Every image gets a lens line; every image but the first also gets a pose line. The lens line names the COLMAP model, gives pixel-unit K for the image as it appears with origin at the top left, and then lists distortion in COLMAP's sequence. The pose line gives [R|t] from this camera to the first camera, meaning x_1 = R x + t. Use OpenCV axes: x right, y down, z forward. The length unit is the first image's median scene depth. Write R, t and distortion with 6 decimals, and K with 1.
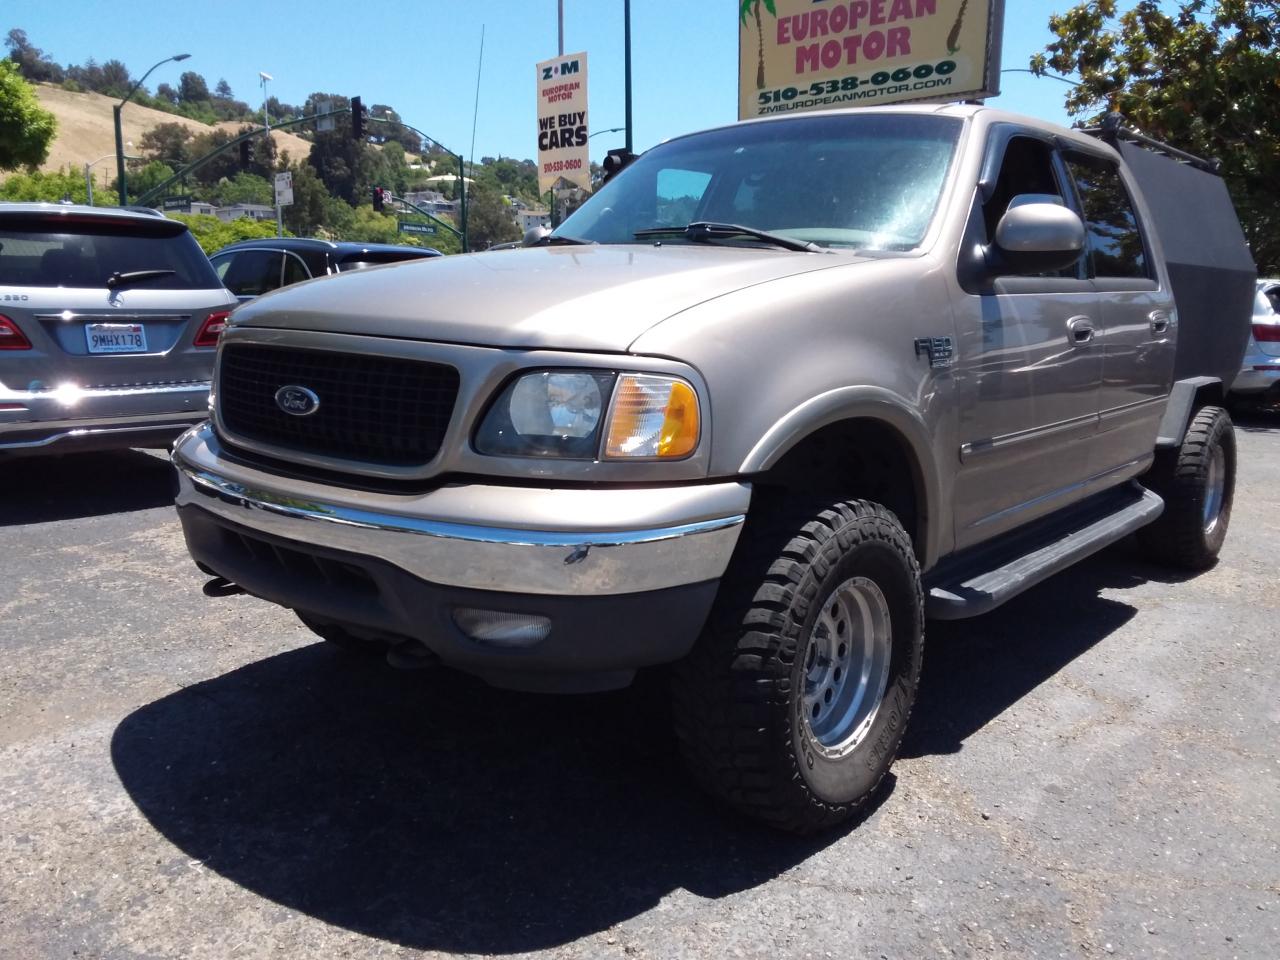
lens RADIAL K [[1026.3, 0, 642.3], [0, 1026.3, 472.9], [0, 0, 1]] dist [0.125421, -0.172370]
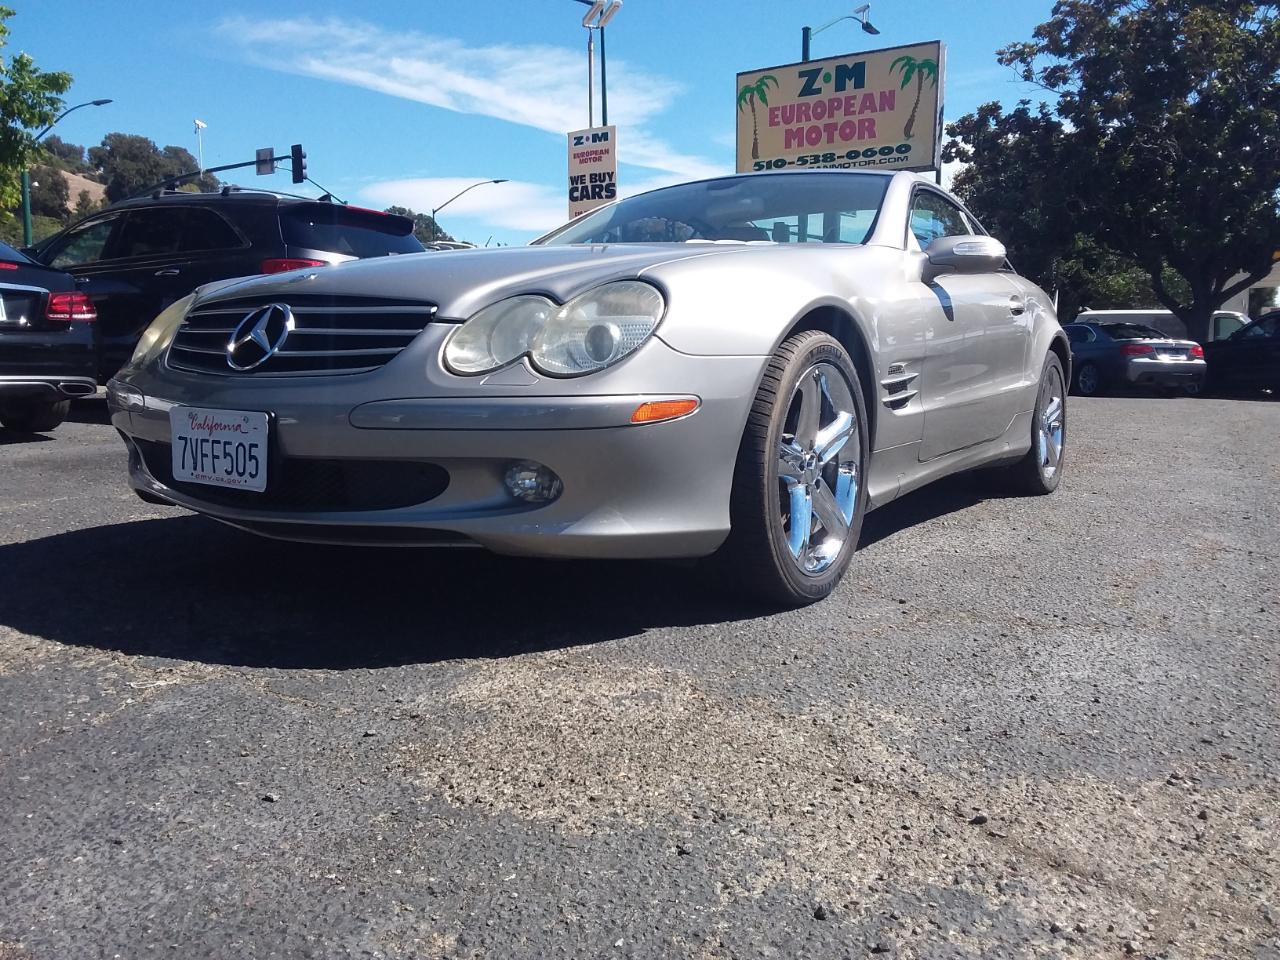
lens RADIAL K [[1029.2, 0, 639.5], [0, 1029.2, 476.3], [0, 0, 1]] dist [0.130005, -0.189489]
pose [[0.984206, -0.024079, 0.175381, -0.250514], [0.031777, 0.998645, -0.041221, 0.074440], [-0.174151, 0.046144, 0.983637, -0.228992]]
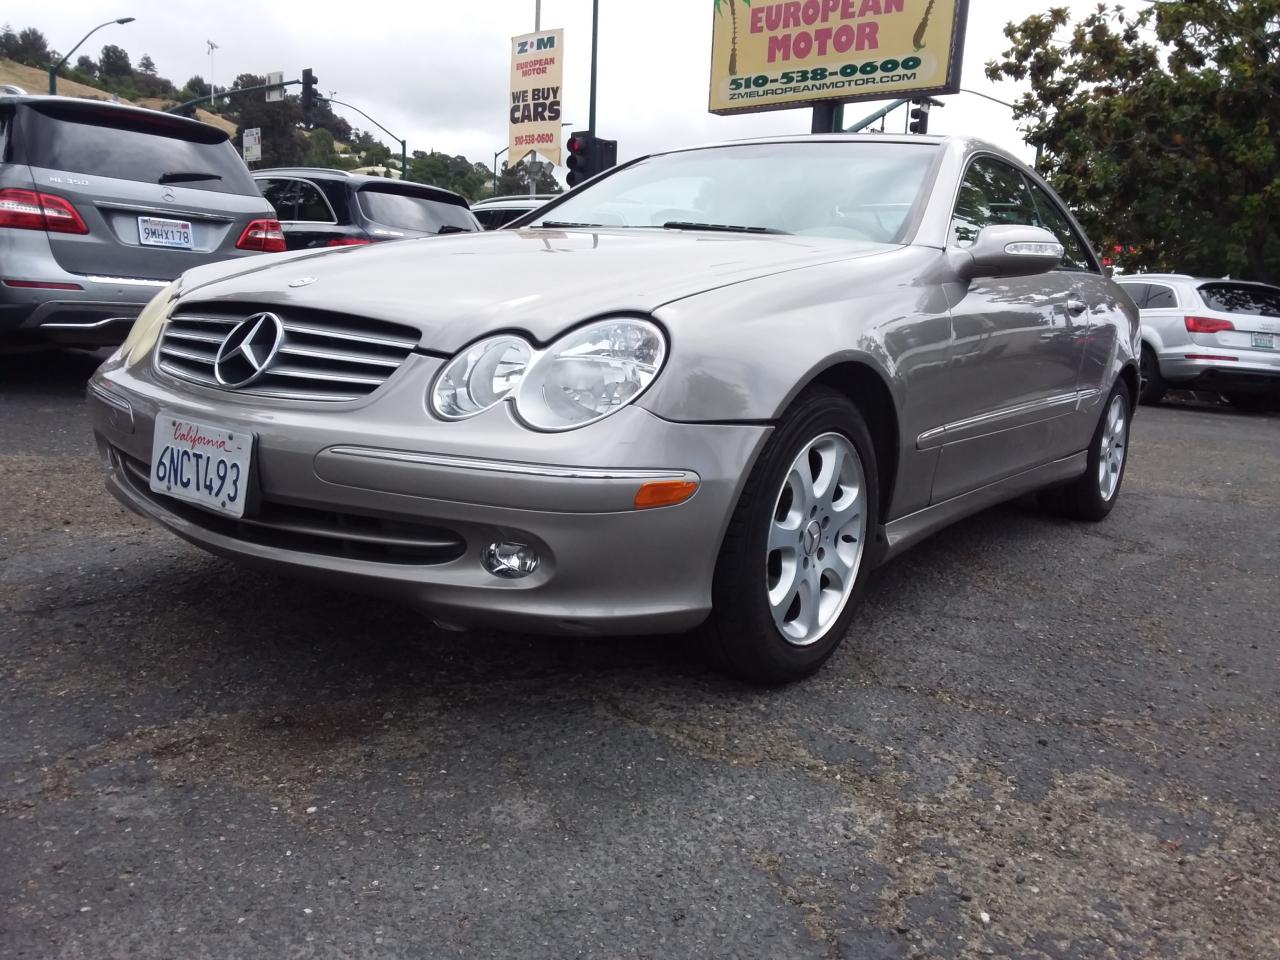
lens RADIAL K [[1026.4, 0, 641.9], [0, 1026.4, 479.6], [0, 0, 1]] dist [0.119390, -0.169727]
pose [[0.996471, 0.037516, 0.075084, -0.035624], [-0.037526, 0.999295, -0.001280, 0.034841], [-0.075079, -0.001542, 0.997176, -0.023977]]
